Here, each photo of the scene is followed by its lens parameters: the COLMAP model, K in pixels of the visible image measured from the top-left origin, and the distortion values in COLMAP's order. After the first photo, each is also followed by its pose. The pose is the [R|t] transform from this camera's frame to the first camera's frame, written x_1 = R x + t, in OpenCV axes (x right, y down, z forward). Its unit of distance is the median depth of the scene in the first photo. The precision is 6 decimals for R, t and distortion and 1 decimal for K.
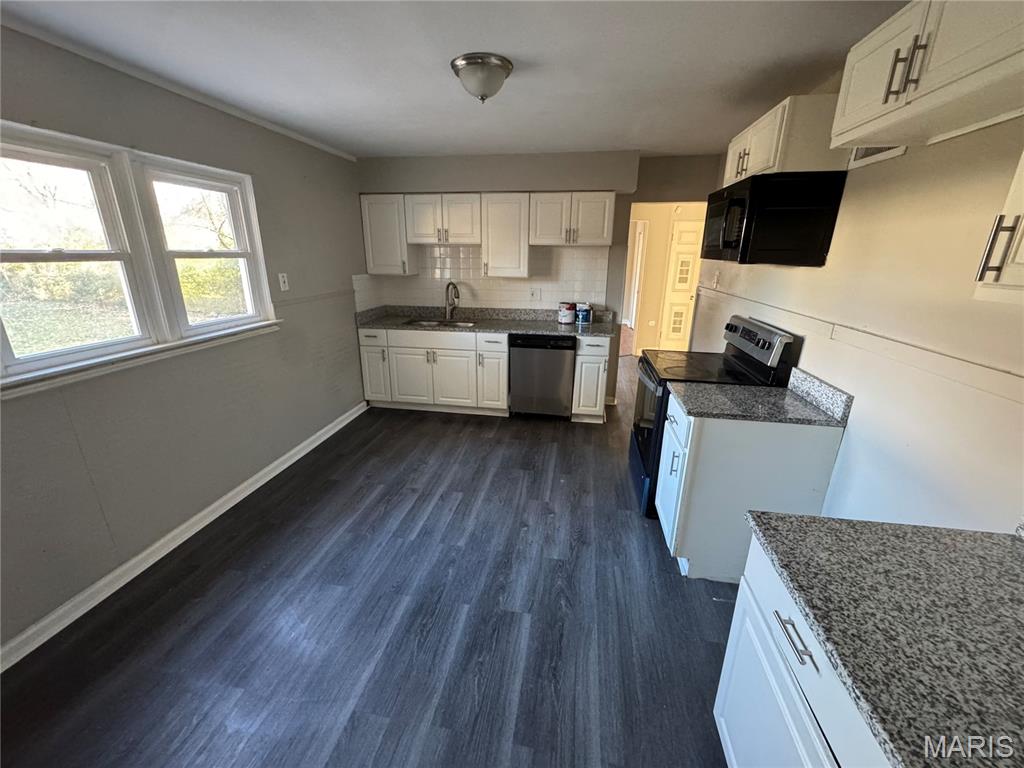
lens RADIAL K [[411.4, 0, 510.6], [0, 411.4, 383.6], [0, 0, 1]] dist [-0.000663, -0.000478]
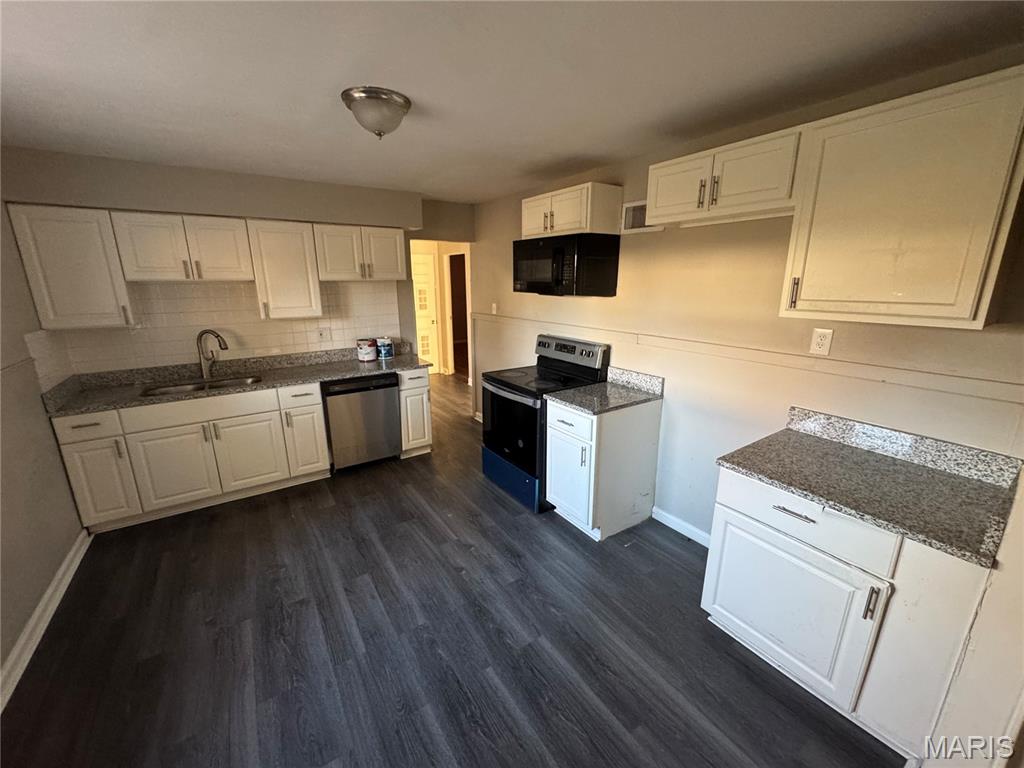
lens RADIAL K [[411.4, 0, 510.6], [0, 411.4, 383.6], [0, 0, 1]] dist [-0.000663, -0.000478]
pose [[0.725050, -0.182892, 0.663967, -0.293581], [0.219592, 0.975166, 0.028820, -0.056084], [-0.652749, 0.124906, 0.747206, 0.095362]]
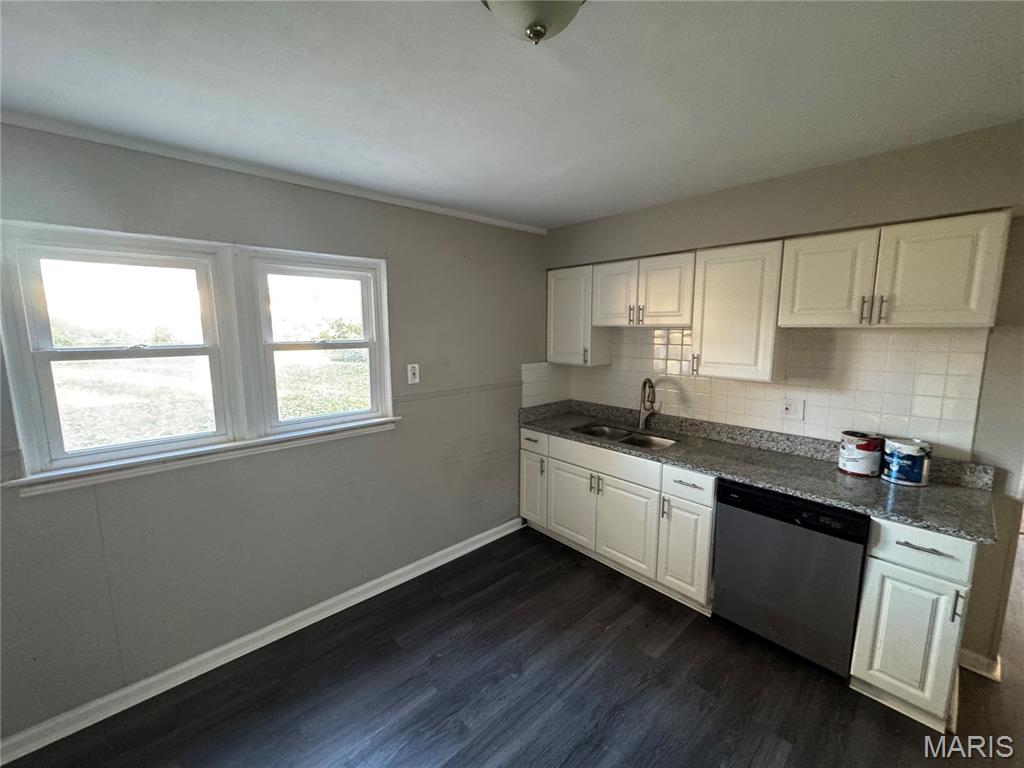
lens RADIAL K [[409.8, 0, 509.6], [0, 409.8, 383.2], [0, 0, 1]] dist [-0.004511, -0.000524]
pose [[0.788123, 0.074373, -0.611009, 0.107109], [-0.178166, 0.977743, -0.110799, -0.135884], [0.589169, 0.196184, 0.783832, 0.362568]]
